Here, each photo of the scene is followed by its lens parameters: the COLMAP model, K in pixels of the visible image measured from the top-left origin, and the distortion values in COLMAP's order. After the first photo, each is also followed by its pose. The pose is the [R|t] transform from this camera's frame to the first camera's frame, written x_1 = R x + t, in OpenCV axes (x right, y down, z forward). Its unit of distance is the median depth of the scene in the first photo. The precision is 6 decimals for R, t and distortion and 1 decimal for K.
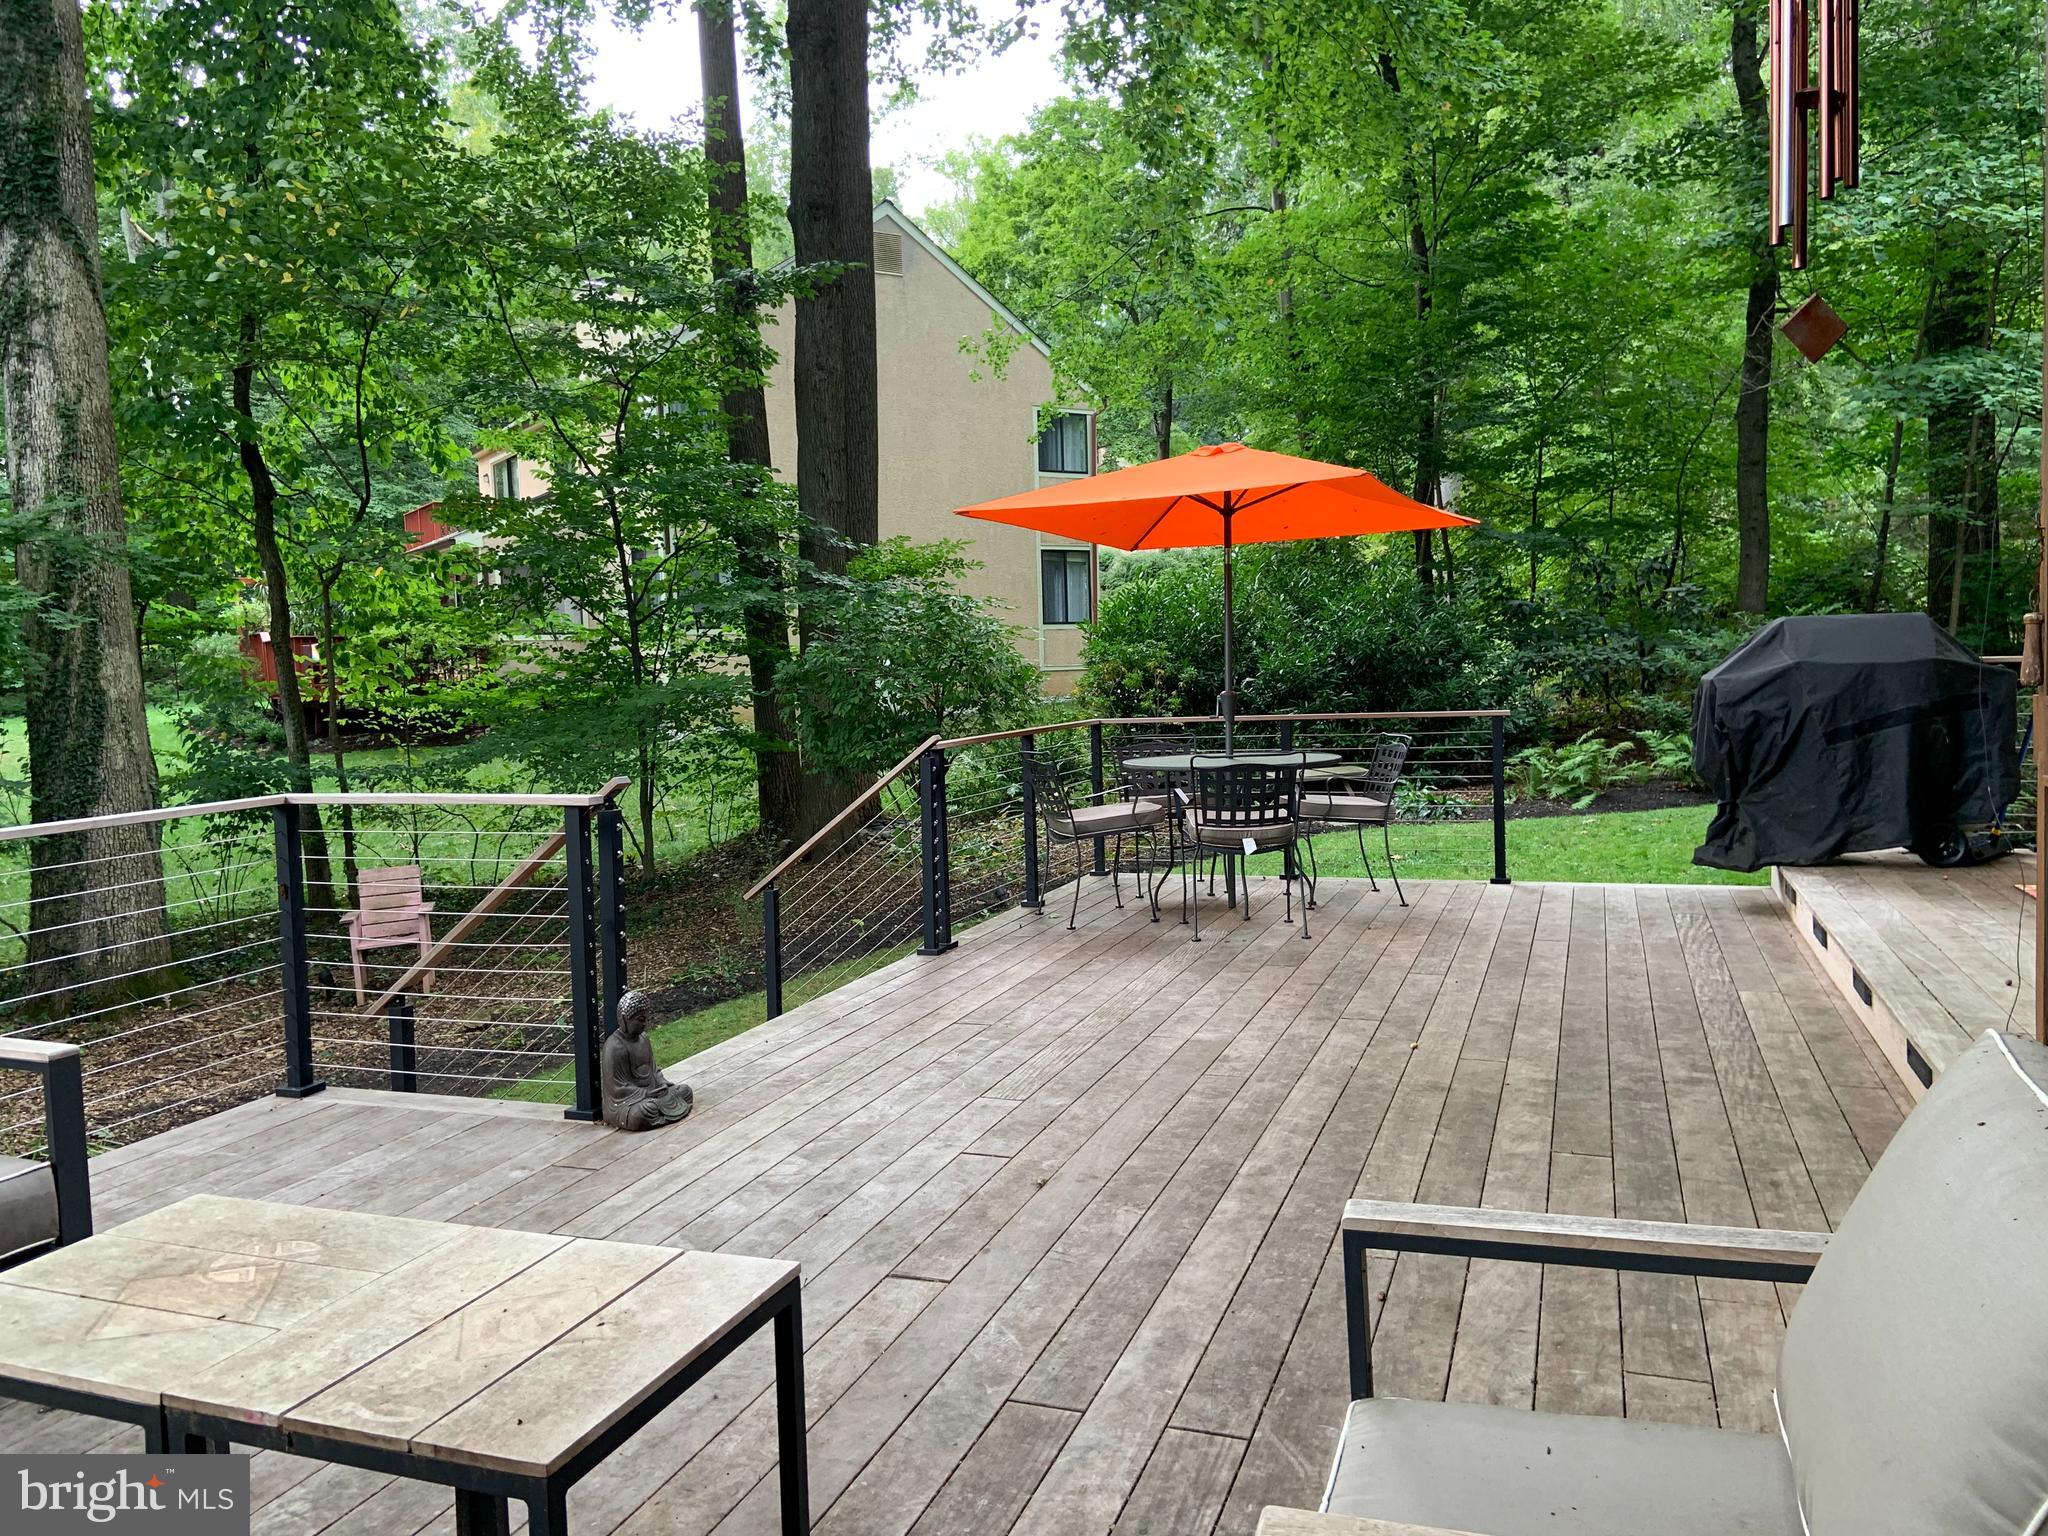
lens RADIAL K [[1559.6, 0, 987.0], [0, 1559.6, 748.8], [0, 0, 1]] dist [0.093556, -0.113674]
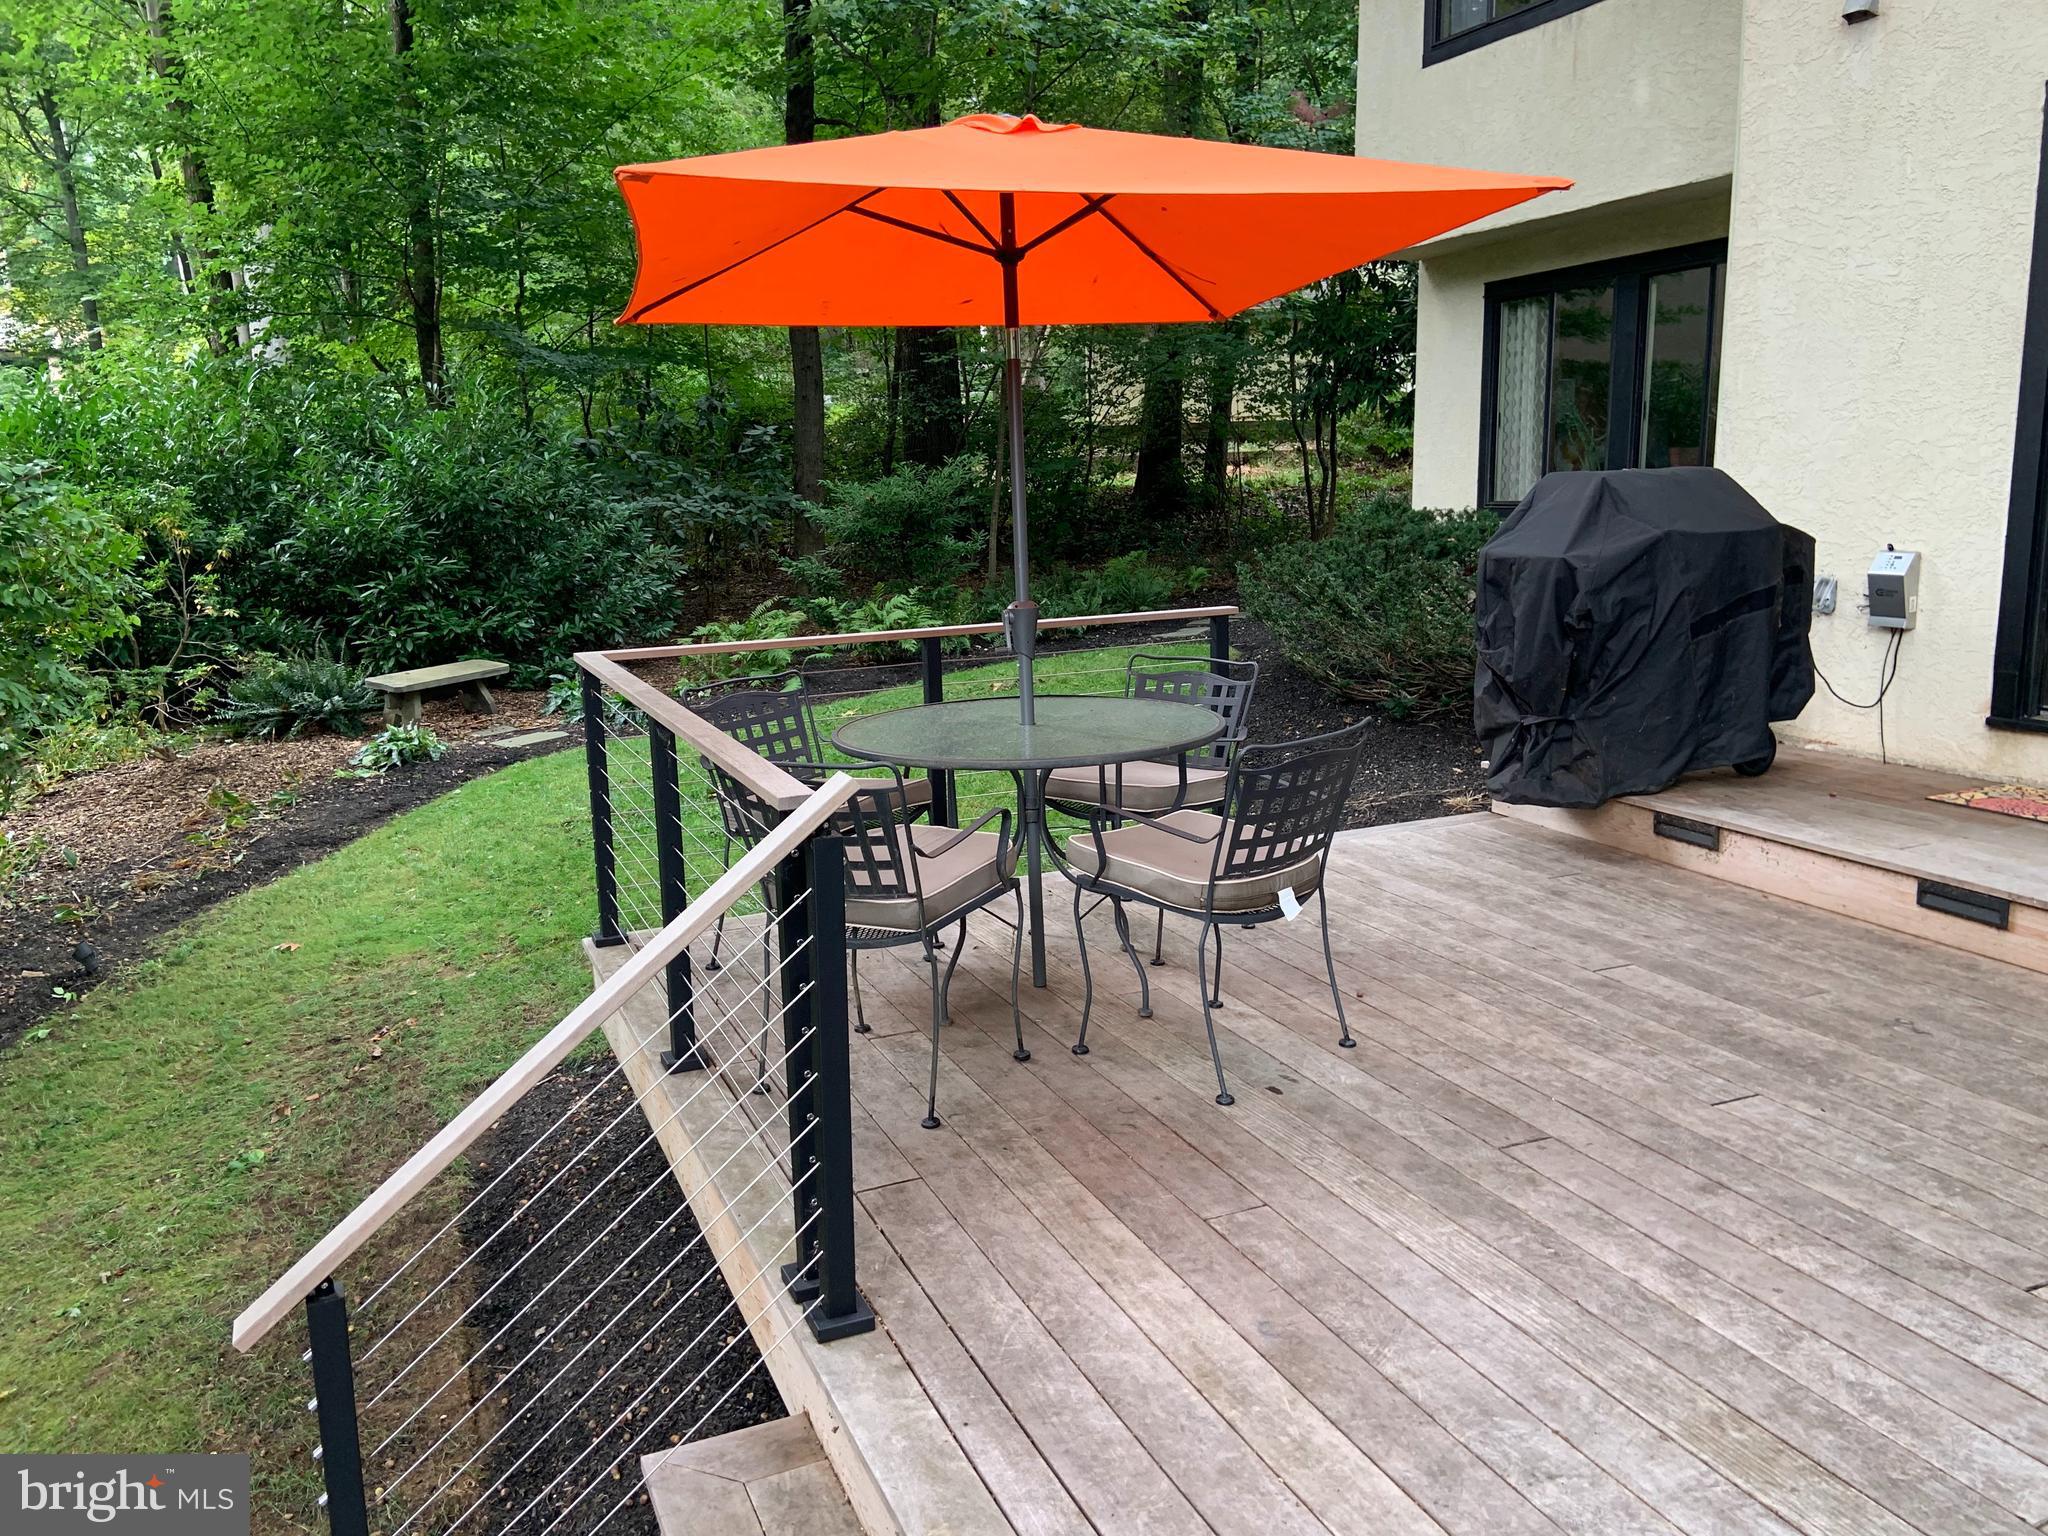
lens RADIAL K [[1559.6, 0, 1019.5], [0, 1559.6, 774.8], [0, 0, 1]] dist [0.093556, -0.113674]
pose [[0.720257, -0.124717, 0.682405, -0.412158], [0.044297, 0.989967, 0.134174, -0.091129], [-0.692292, -0.066411, 0.718555, 1.096501]]
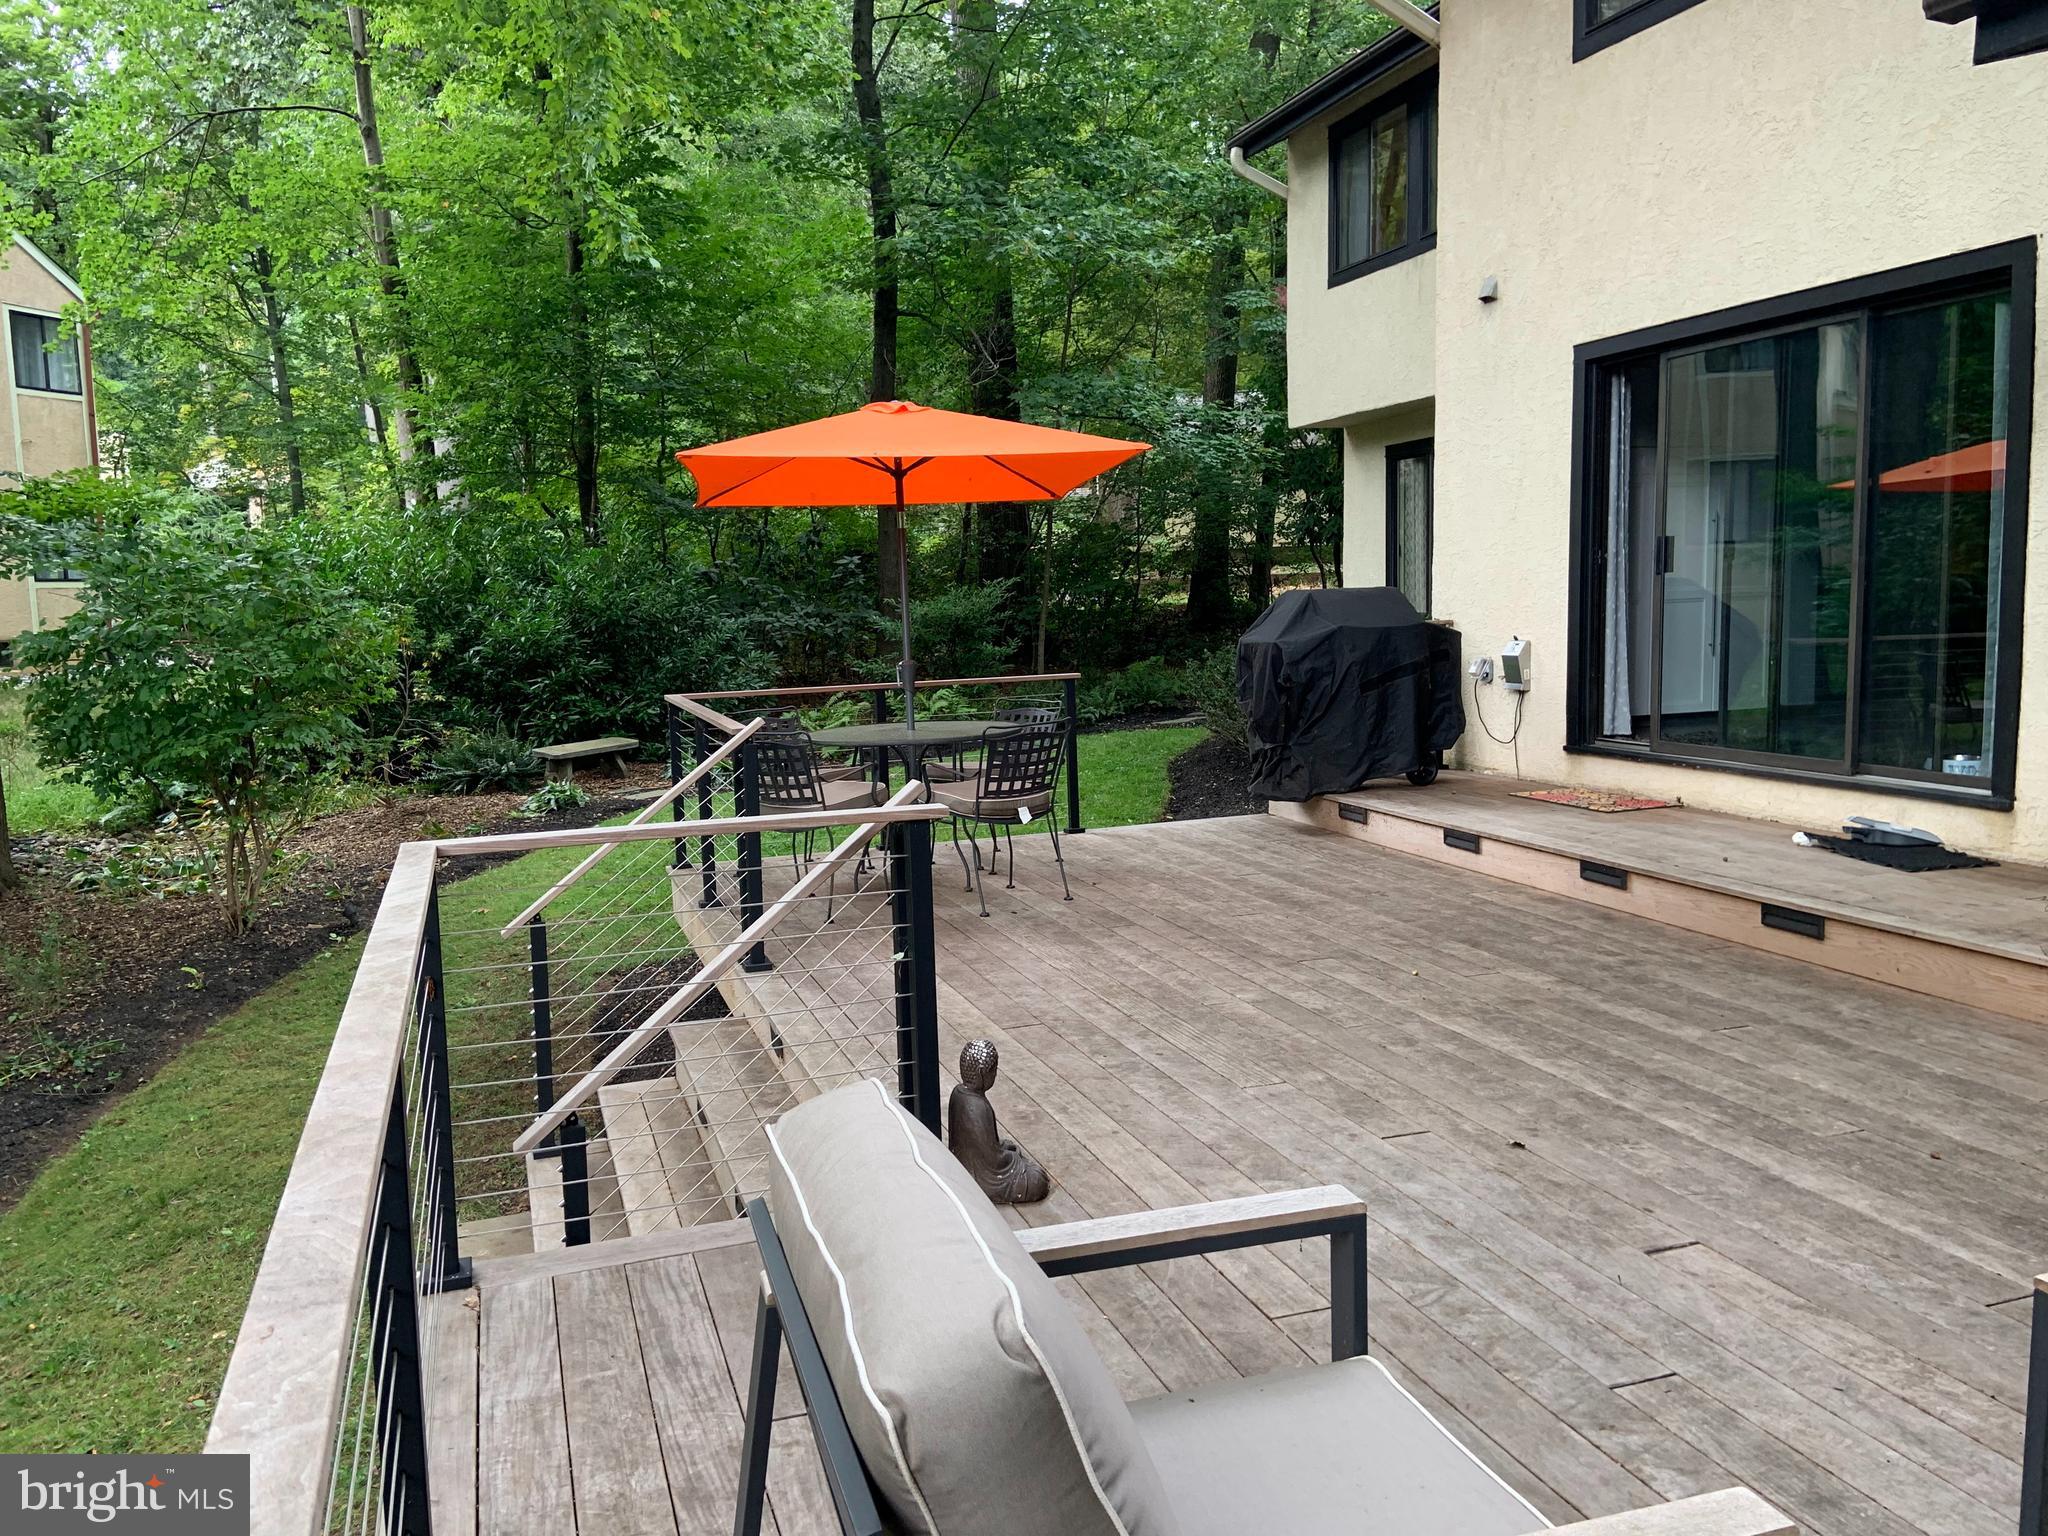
lens RADIAL K [[1559.6, 0, 1019.3], [0, 1559.6, 770.7], [0, 0, 1]] dist [0.093556, -0.113674]
pose [[0.774633, -0.067815, 0.628764, -0.743612], [0.044475, 0.997614, 0.052805, -0.031051], [-0.630845, -0.012940, 0.775801, 0.360361]]
